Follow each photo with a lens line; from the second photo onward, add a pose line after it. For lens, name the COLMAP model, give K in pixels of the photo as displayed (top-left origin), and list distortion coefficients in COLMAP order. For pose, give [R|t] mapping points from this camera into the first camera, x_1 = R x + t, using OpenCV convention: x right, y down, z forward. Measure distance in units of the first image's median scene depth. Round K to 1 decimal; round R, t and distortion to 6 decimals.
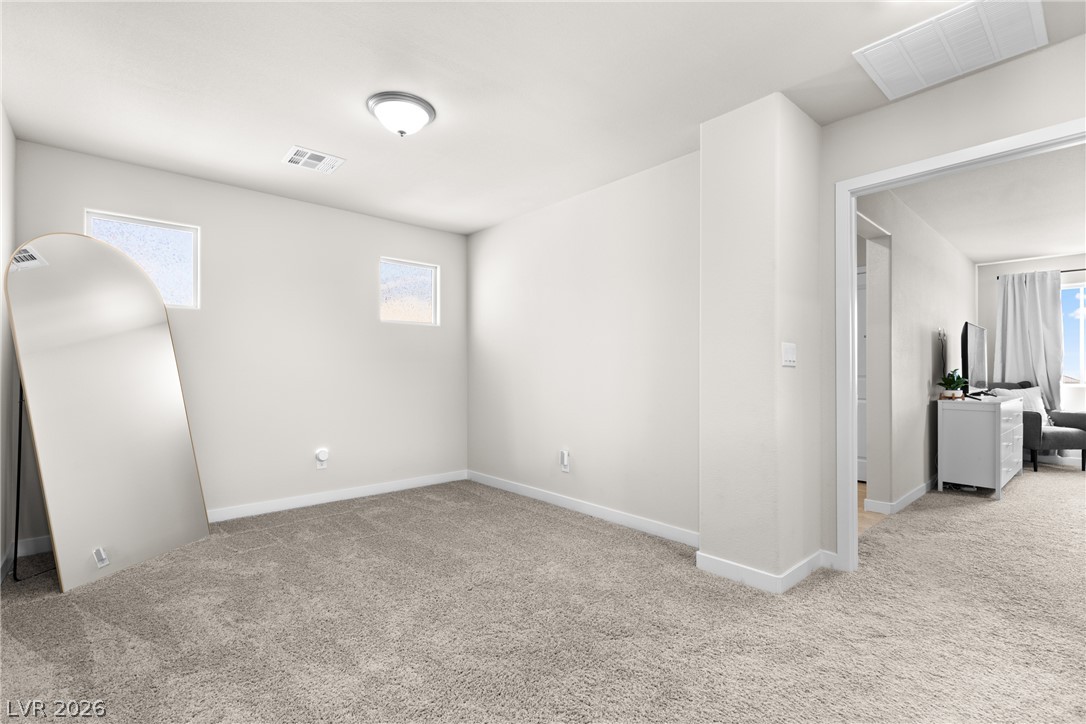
lens RADIAL K [[499.0, 0, 545.7], [0, 499.0, 368.4], [0, 0, 1]] dist [-0.000288, 0.000086]
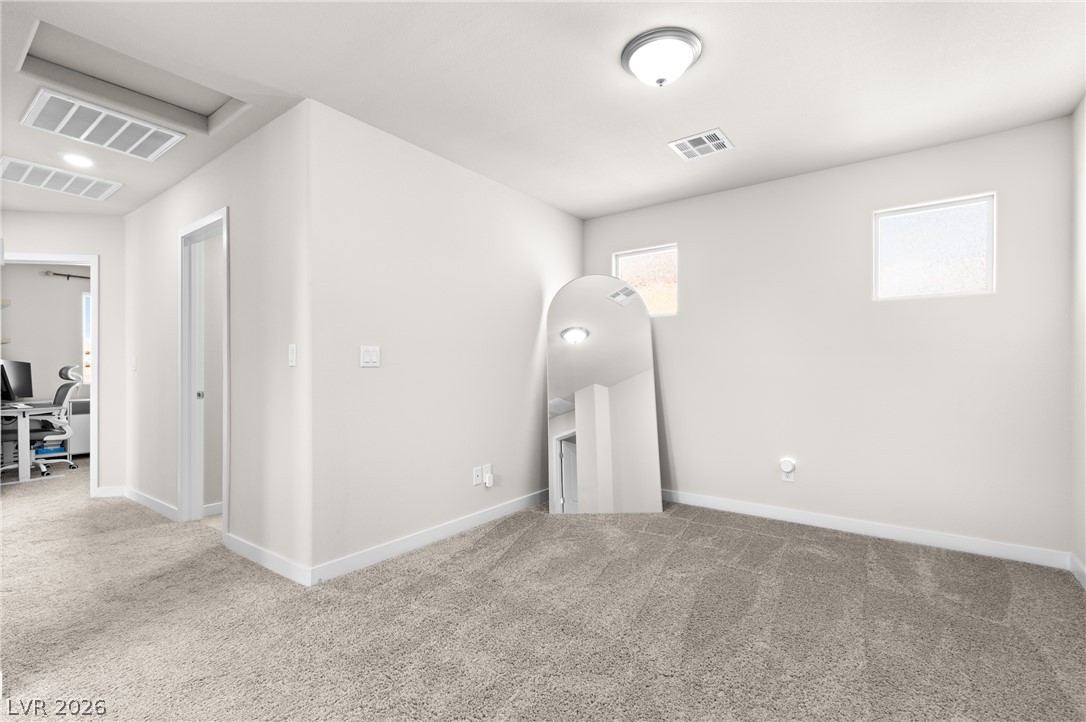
lens RADIAL K [[499.0, 0, 545.7], [0, 499.0, 367.4], [0, 0, 1]] dist [-0.000288, 0.000086]
pose [[0.195664, 0.010123, -0.980619, 0.355612], [0.006966, 0.999907, 0.011712, -0.011319], [0.980646, -0.009123, 0.195575, 0.465124]]
